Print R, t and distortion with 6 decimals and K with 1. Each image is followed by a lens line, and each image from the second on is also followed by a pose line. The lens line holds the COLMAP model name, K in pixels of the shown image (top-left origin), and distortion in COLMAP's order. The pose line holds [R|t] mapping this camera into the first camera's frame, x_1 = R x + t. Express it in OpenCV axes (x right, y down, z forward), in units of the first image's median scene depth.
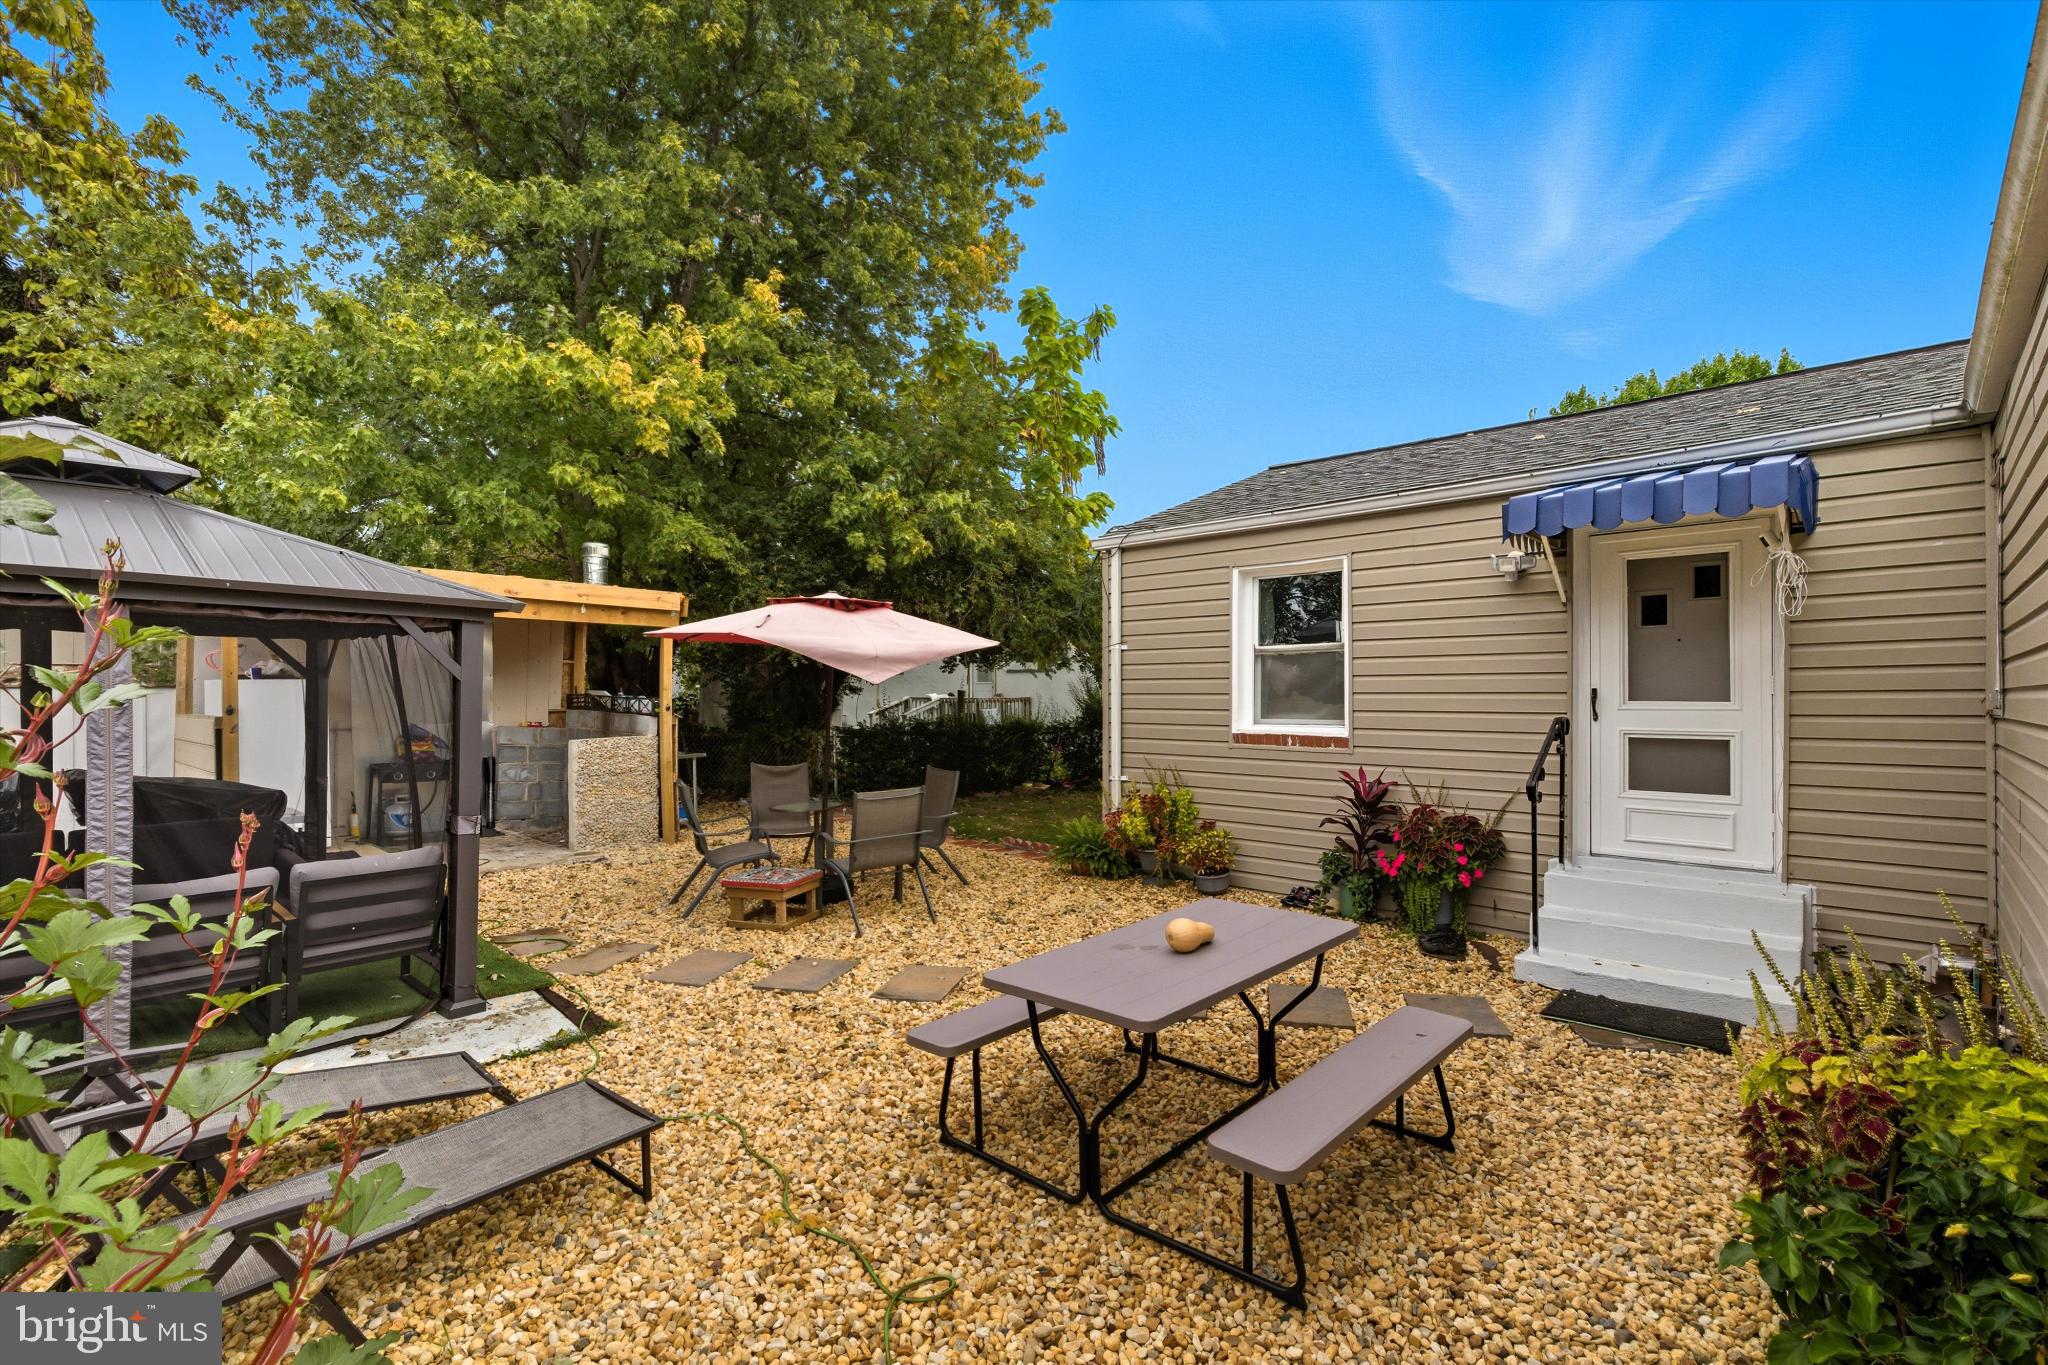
lens RADIAL K [[939.1, 0, 1024.0], [0, 939.1, 682.5], [0, 0, 1]] dist [-0.002314, -0.000215]
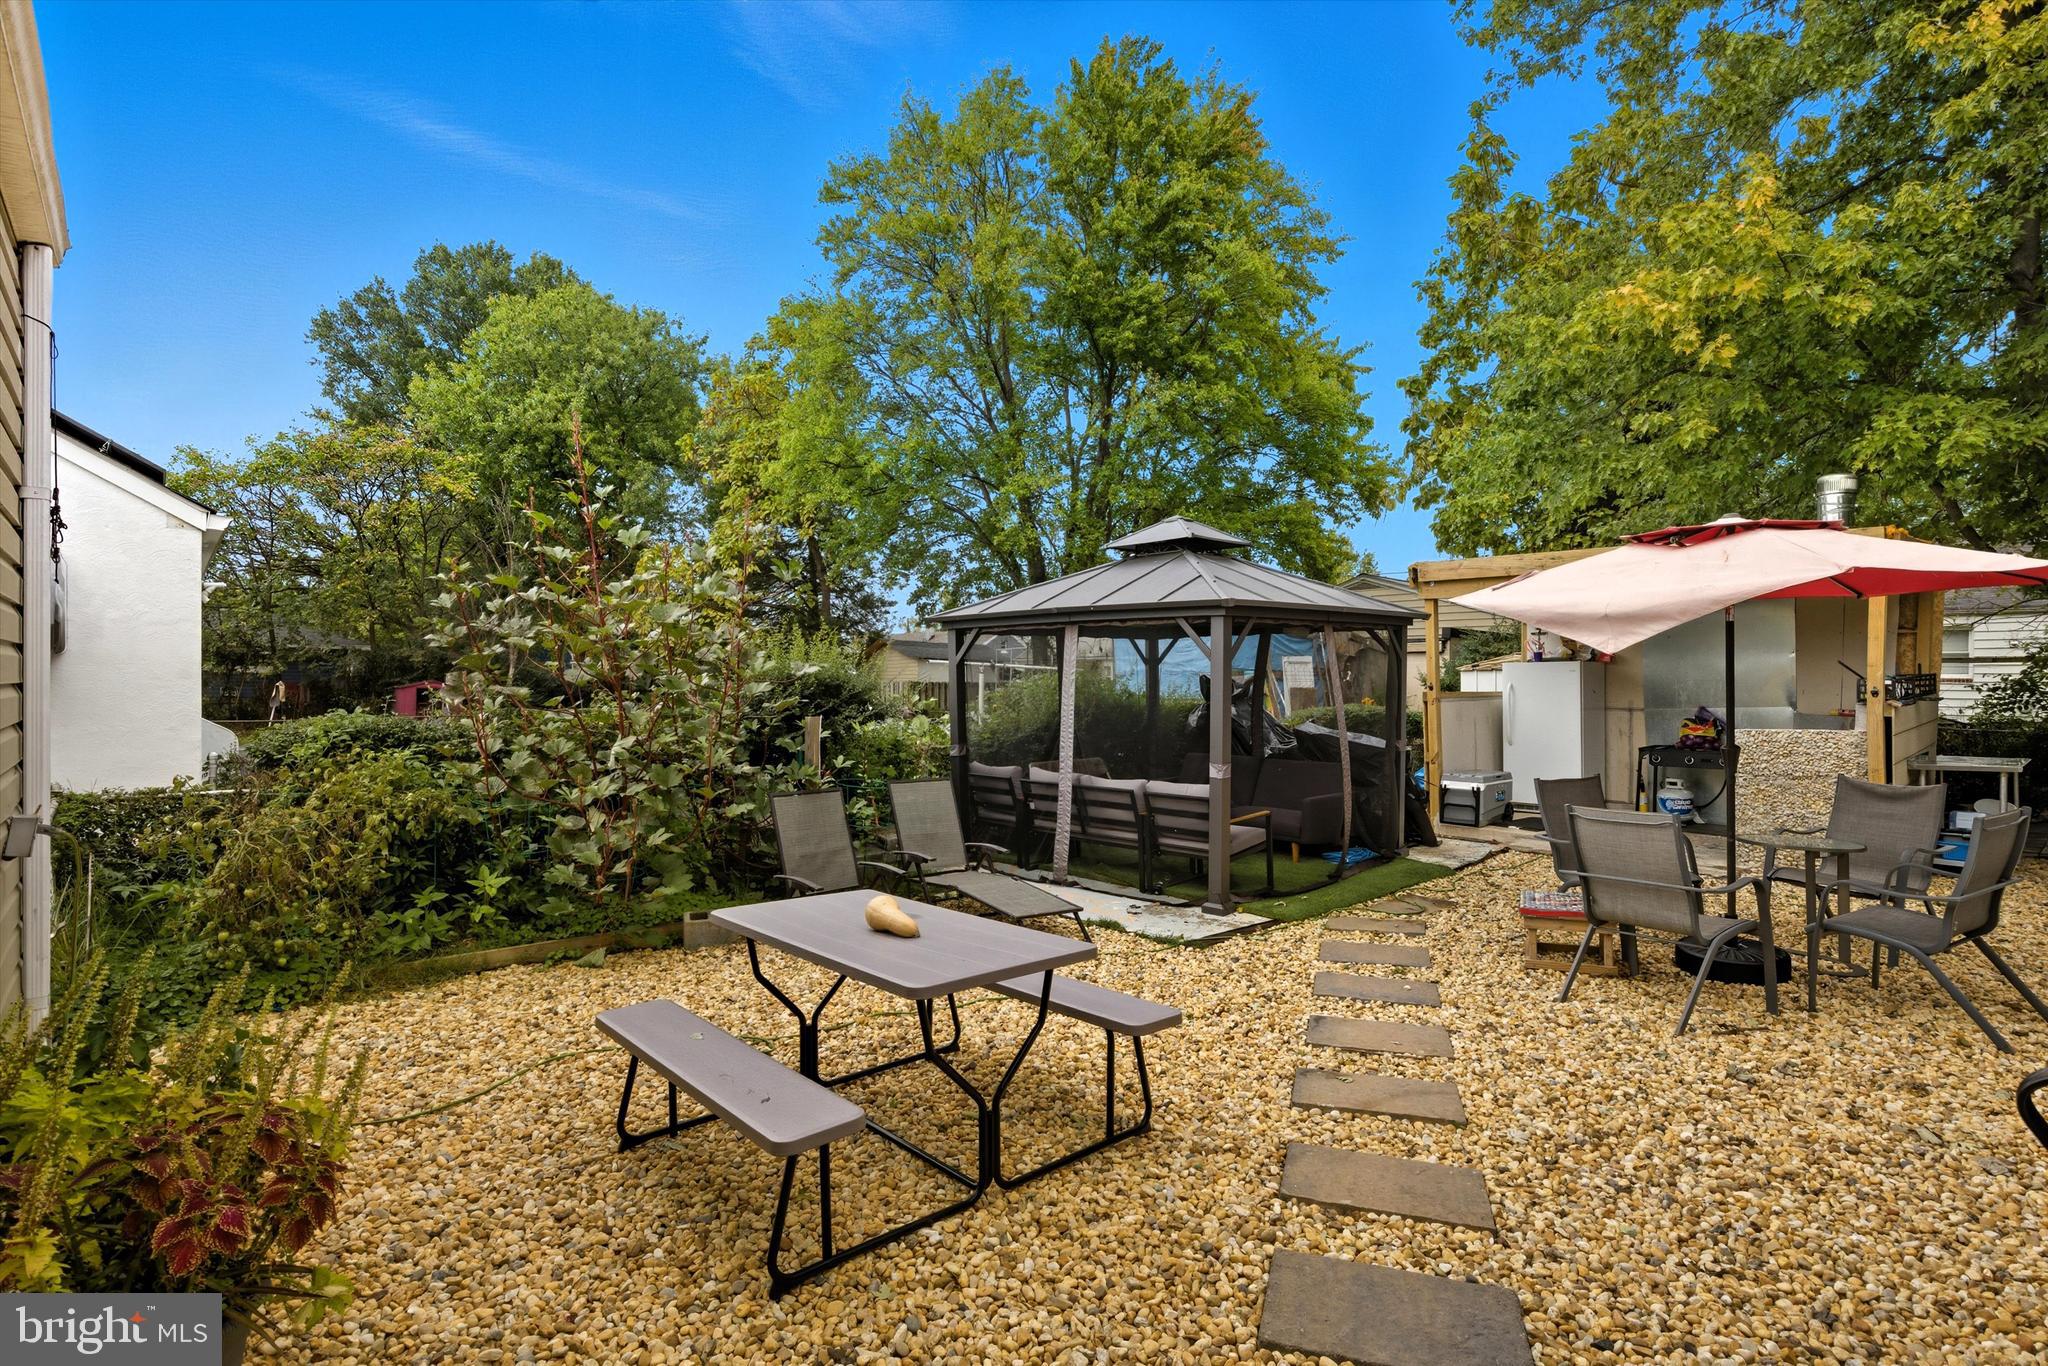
lens RADIAL K [[939.1, 0, 1024.0], [0, 939.1, 683.0], [0, 0, 1]] dist [-0.002314, -0.000215]
pose [[-0.072974, 0.001252, -0.997333, 0.644461], [0.015248, 0.999884, 0.000139, 0.018900], [0.997217, -0.015197, -0.072985, 0.713010]]
